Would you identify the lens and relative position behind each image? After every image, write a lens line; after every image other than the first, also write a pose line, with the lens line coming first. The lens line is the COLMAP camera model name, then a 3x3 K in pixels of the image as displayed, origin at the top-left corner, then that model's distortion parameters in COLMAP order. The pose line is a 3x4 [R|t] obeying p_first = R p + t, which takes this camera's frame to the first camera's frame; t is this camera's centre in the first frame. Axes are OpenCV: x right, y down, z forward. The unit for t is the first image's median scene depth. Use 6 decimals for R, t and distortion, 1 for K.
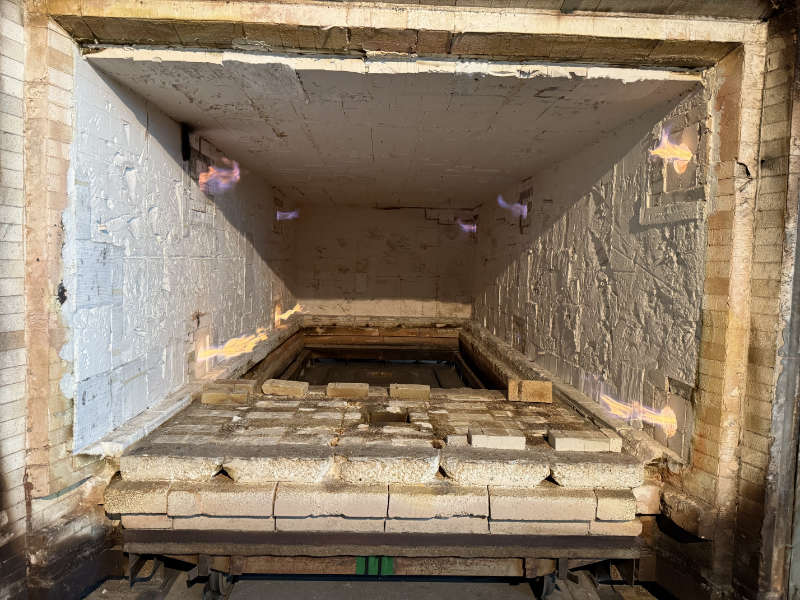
lens RADIAL K [[561.3, 0, 399.9], [0, 561.3, 298.2], [0, 0, 1]] dist [0.014033, -0.007301]
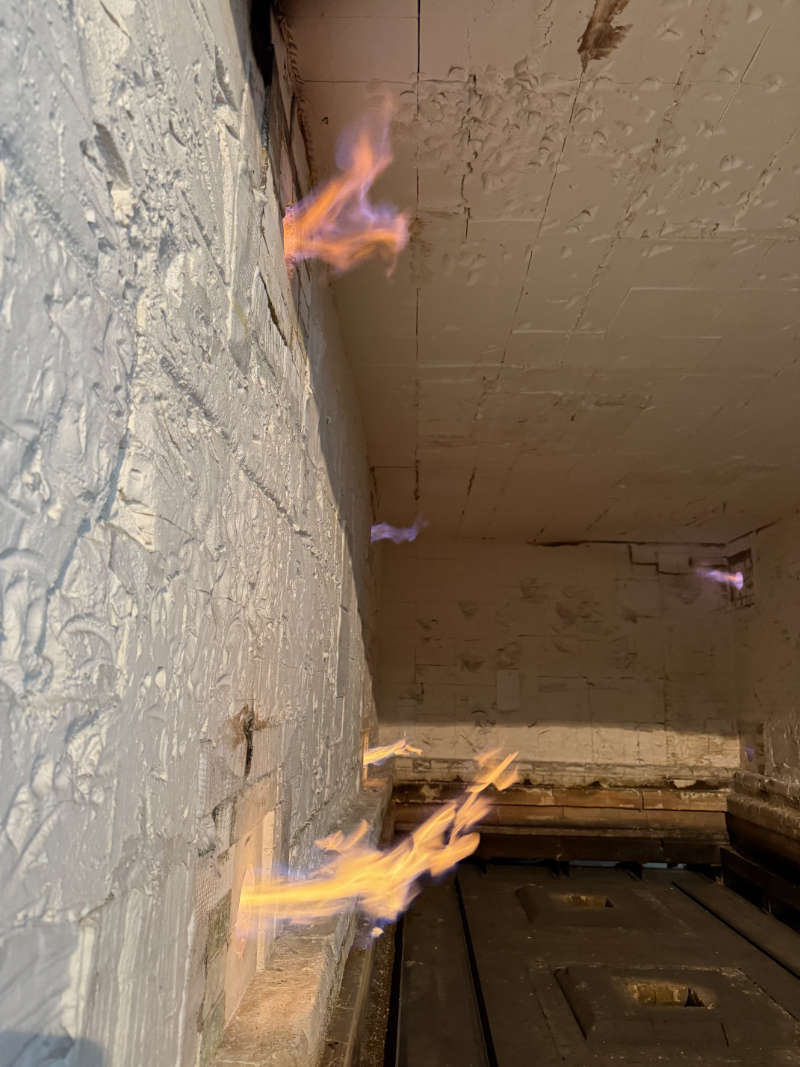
lens RADIAL K [[748.7, 0, 397.4], [0, 748.7, 535.6], [0, 0, 1]] dist [0.014033, -0.007301]
pose [[0.999028, -0.006244, -0.043643, -0.138458], [-0.005689, 0.963383, -0.268069, 0.018731], [0.043719, 0.268056, 0.962411, 0.332991]]
